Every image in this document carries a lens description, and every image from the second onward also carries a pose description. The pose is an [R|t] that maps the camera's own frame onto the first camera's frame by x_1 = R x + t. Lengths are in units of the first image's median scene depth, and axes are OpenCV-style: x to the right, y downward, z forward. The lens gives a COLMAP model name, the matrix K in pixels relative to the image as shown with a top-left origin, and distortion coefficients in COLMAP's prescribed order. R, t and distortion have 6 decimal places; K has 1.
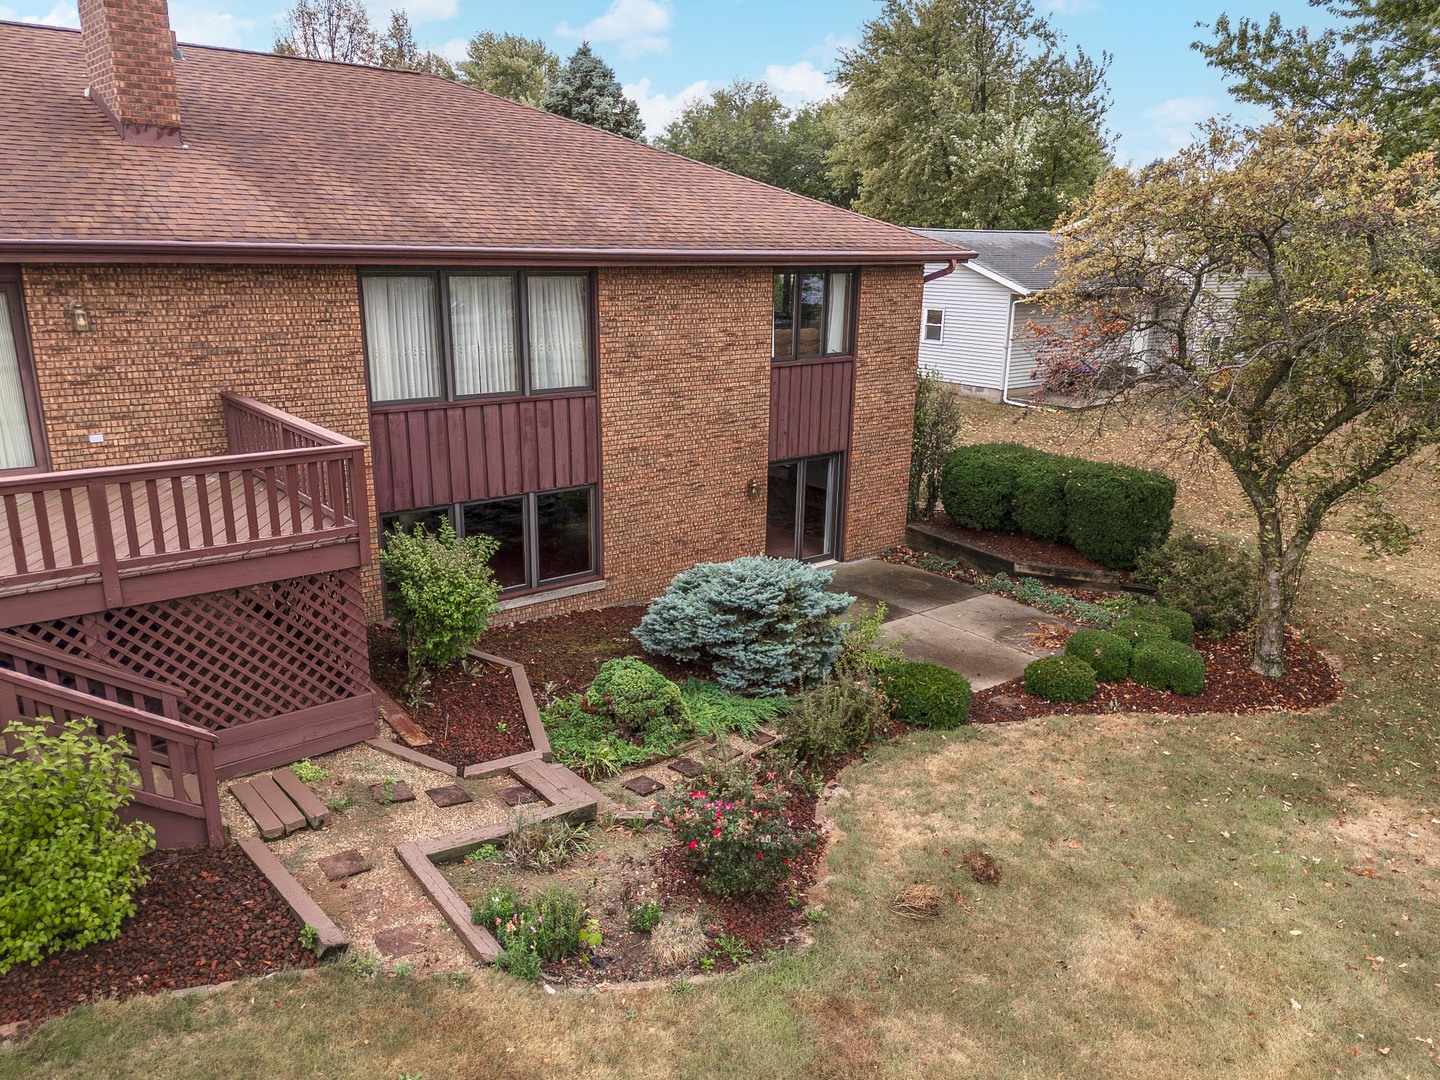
lens RADIAL K [[1010.6, 0, 694.2], [0, 1010.6, 541.4], [0, 0, 1]] dist [0.083951, -0.069011]
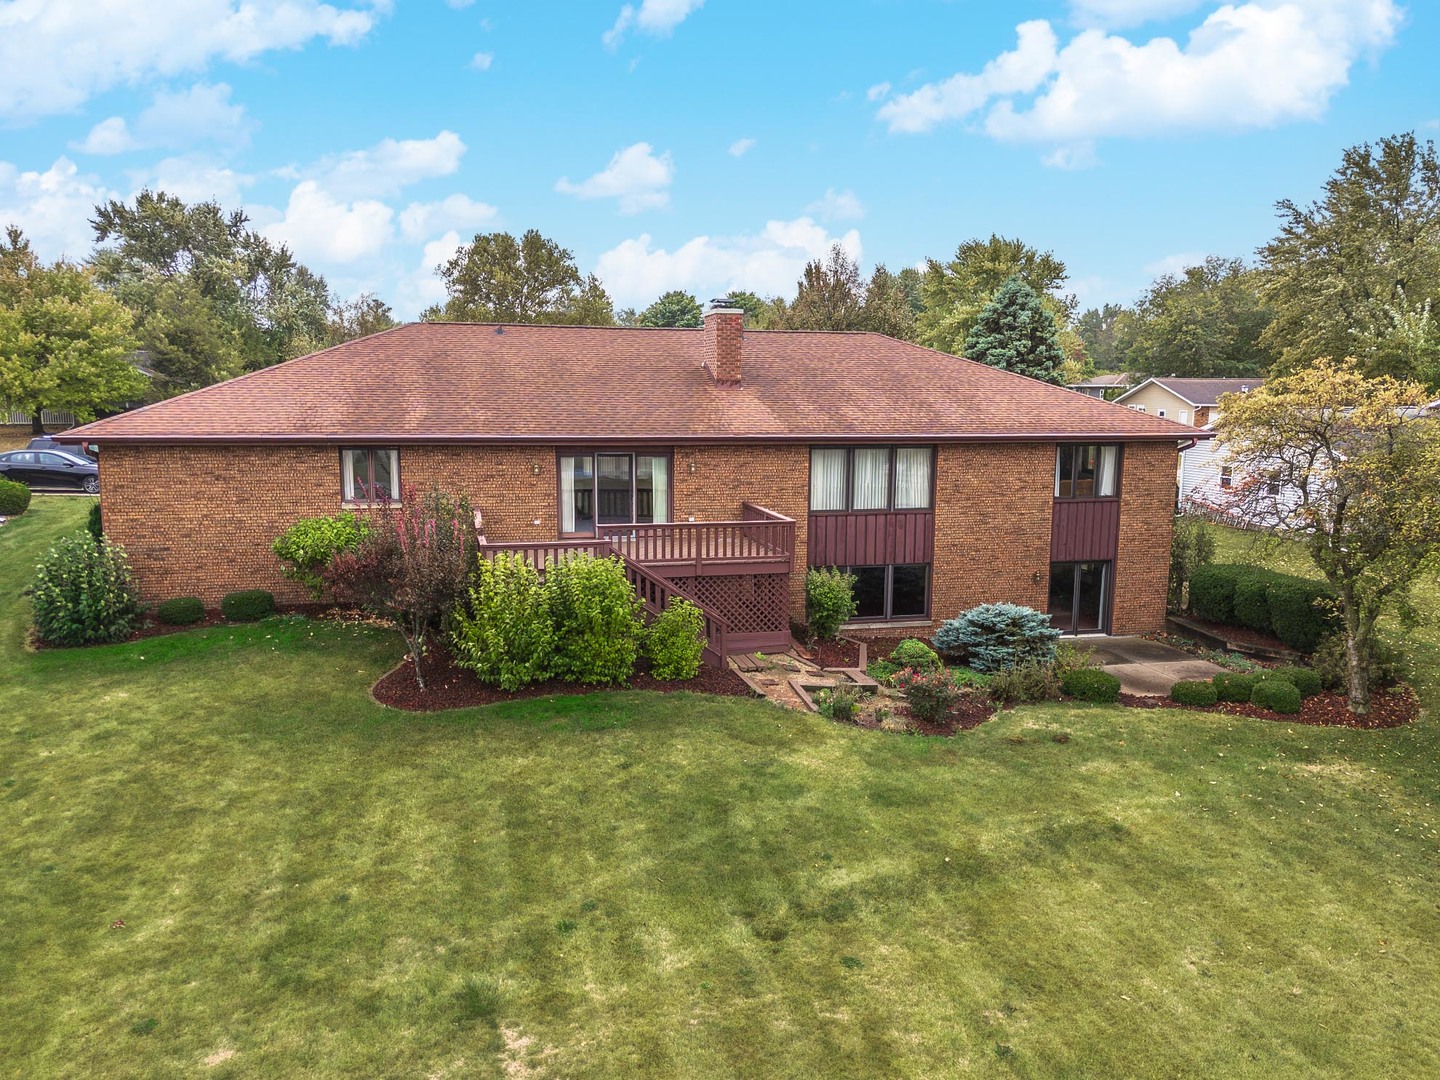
lens RADIAL K [[1010.6, 0, 694.2], [0, 1010.6, 541.4], [0, 0, 1]] dist [0.083951, -0.069011]
pose [[0.891688, 0.053052, -0.449531, 0.364477], [-0.118121, 0.985970, -0.117943, 0.178957], [0.436967, 0.158267, 0.885444, -0.817194]]
